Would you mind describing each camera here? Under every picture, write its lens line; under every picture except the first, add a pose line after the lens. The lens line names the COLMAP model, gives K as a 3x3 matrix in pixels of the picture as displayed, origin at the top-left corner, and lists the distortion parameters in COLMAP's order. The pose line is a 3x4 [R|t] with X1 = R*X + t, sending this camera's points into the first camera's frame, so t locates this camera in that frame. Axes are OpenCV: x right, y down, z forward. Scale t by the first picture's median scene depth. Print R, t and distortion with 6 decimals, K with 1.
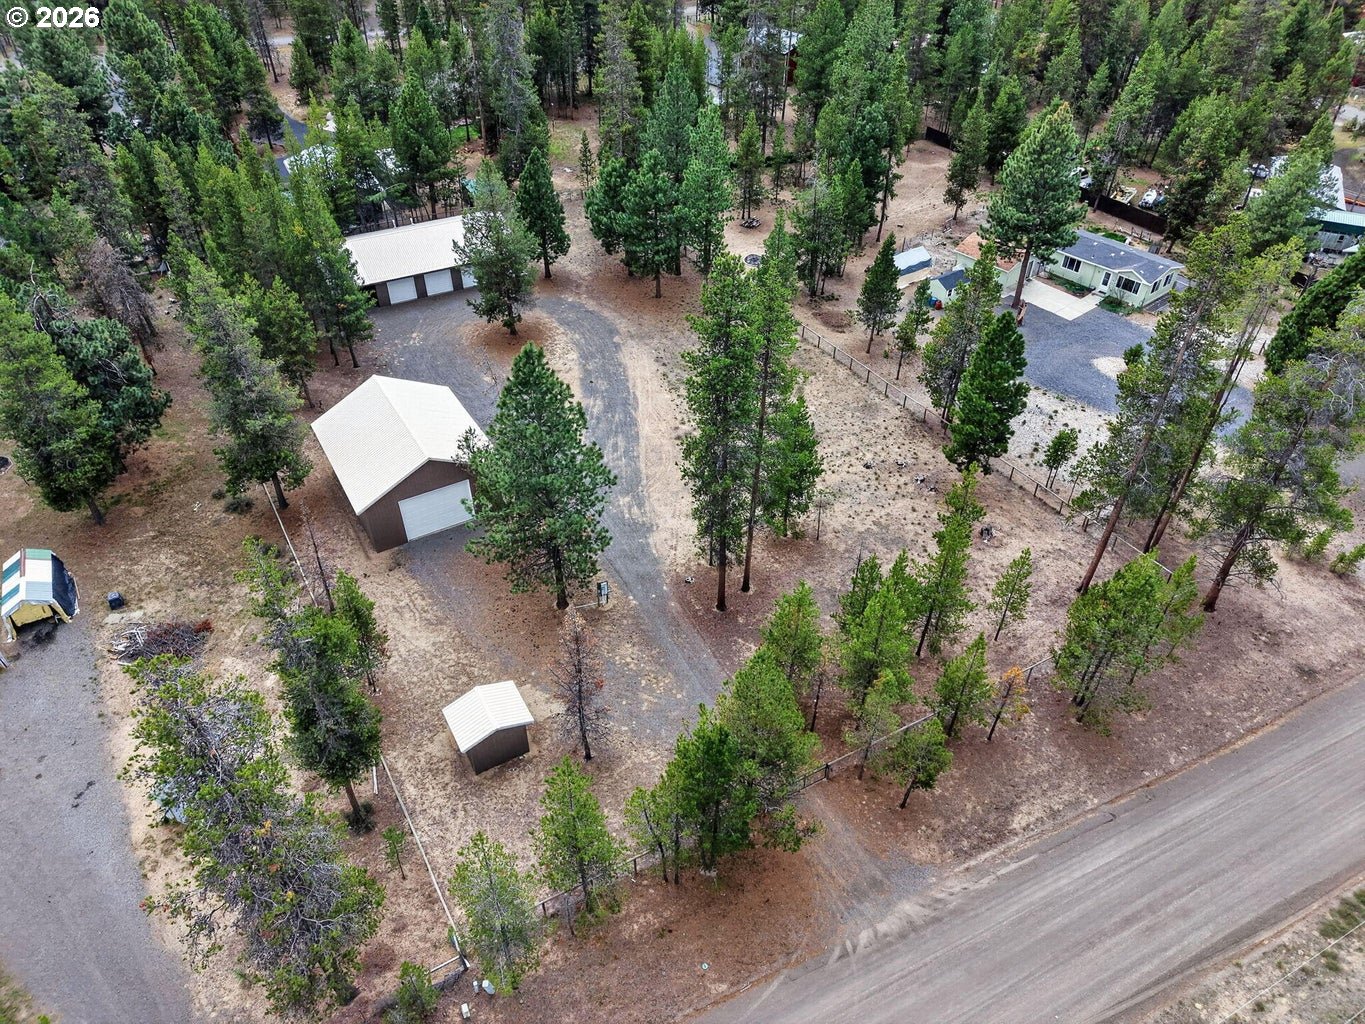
lens RADIAL K [[913.0, 0, 680.9], [0, 913.0, 515.6], [0, 0, 1]] dist [0.019505, -0.014274]
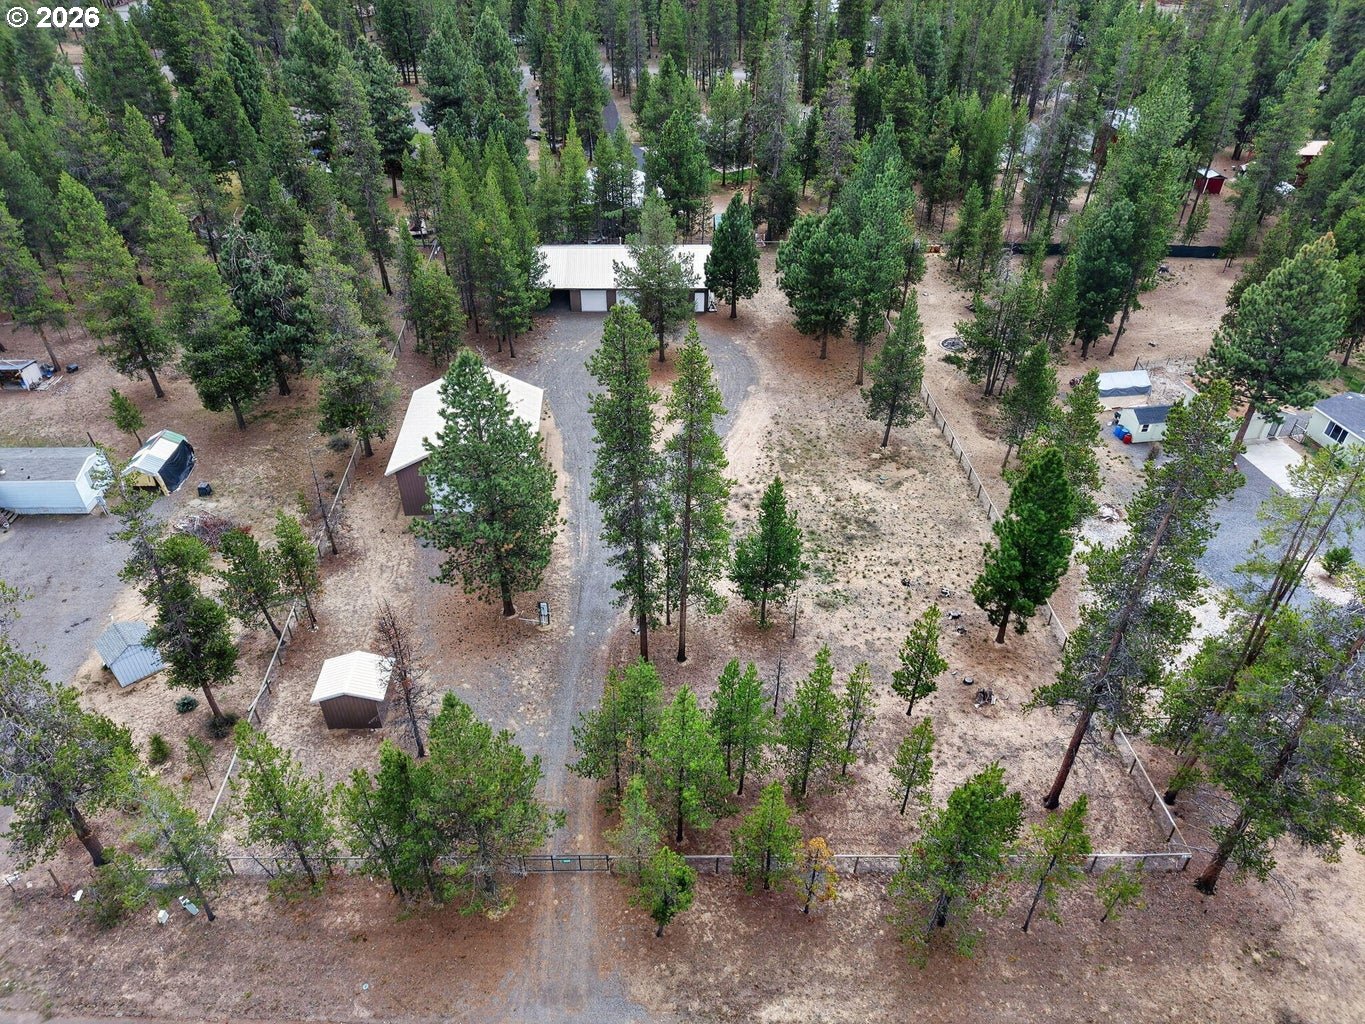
lens RADIAL K [[913.0, 0, 683.0], [0, 913.0, 514.2], [0, 0, 1]] dist [0.019505, -0.014274]
pose [[0.885931, 0.280516, -0.369374, 0.348530], [-0.298127, 0.954476, 0.009816, -0.066908], [0.355313, 0.101424, 0.929229, 0.094999]]
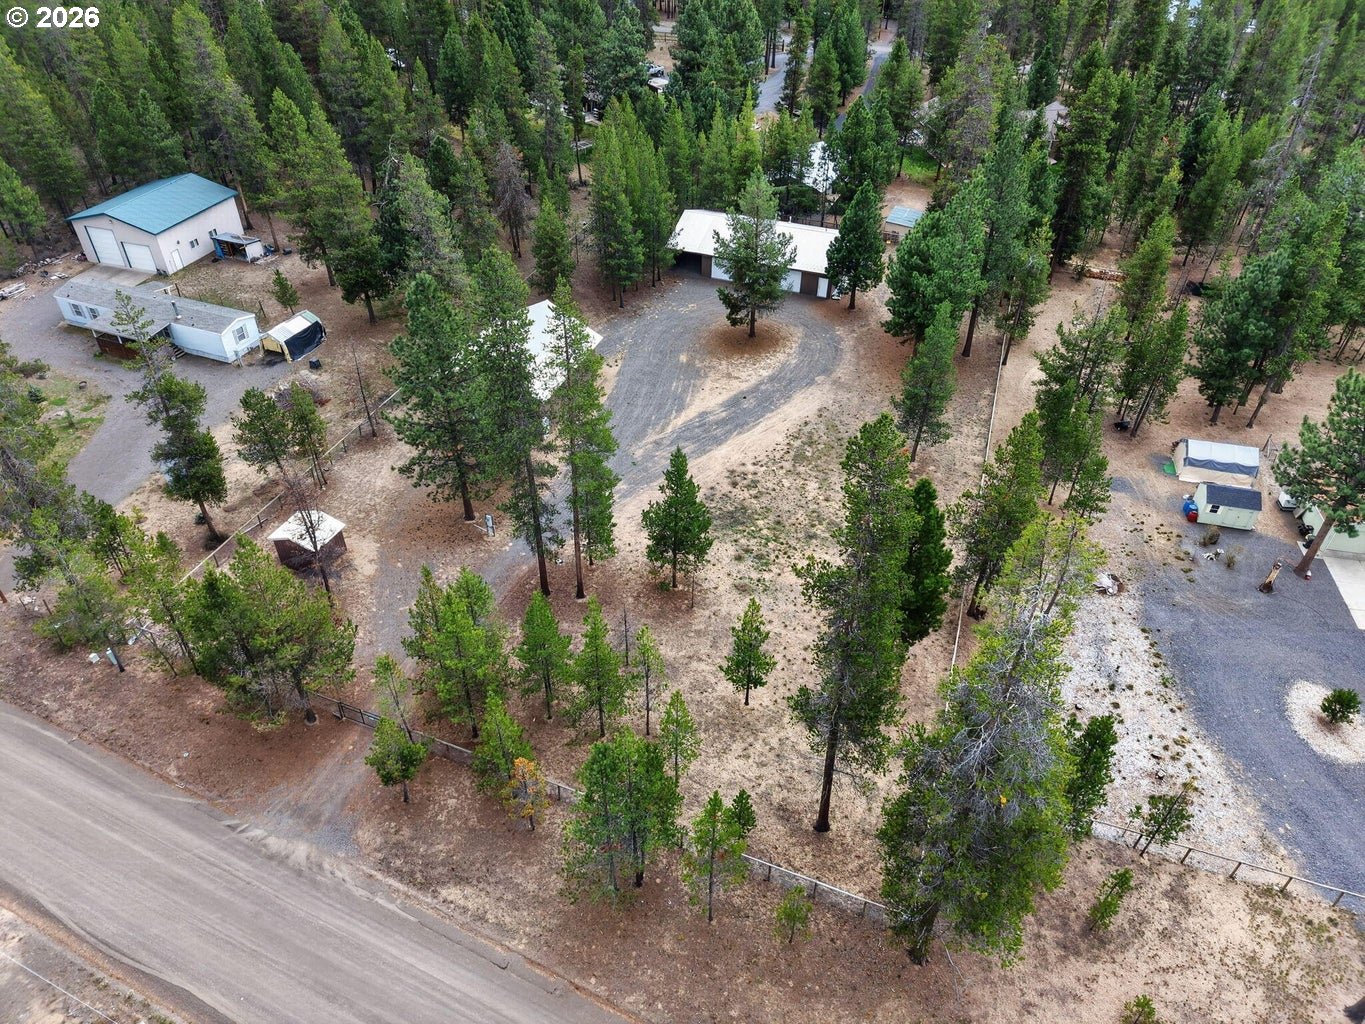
lens RADIAL K [[913.0, 0, 686.3], [0, 913.0, 515.9], [0, 0, 1]] dist [0.019505, -0.014274]
pose [[0.634100, 0.484292, -0.602808, 0.658880], [-0.498876, 0.851851, 0.159599, -0.199941], [0.590796, 0.199525, 0.781761, 0.231430]]
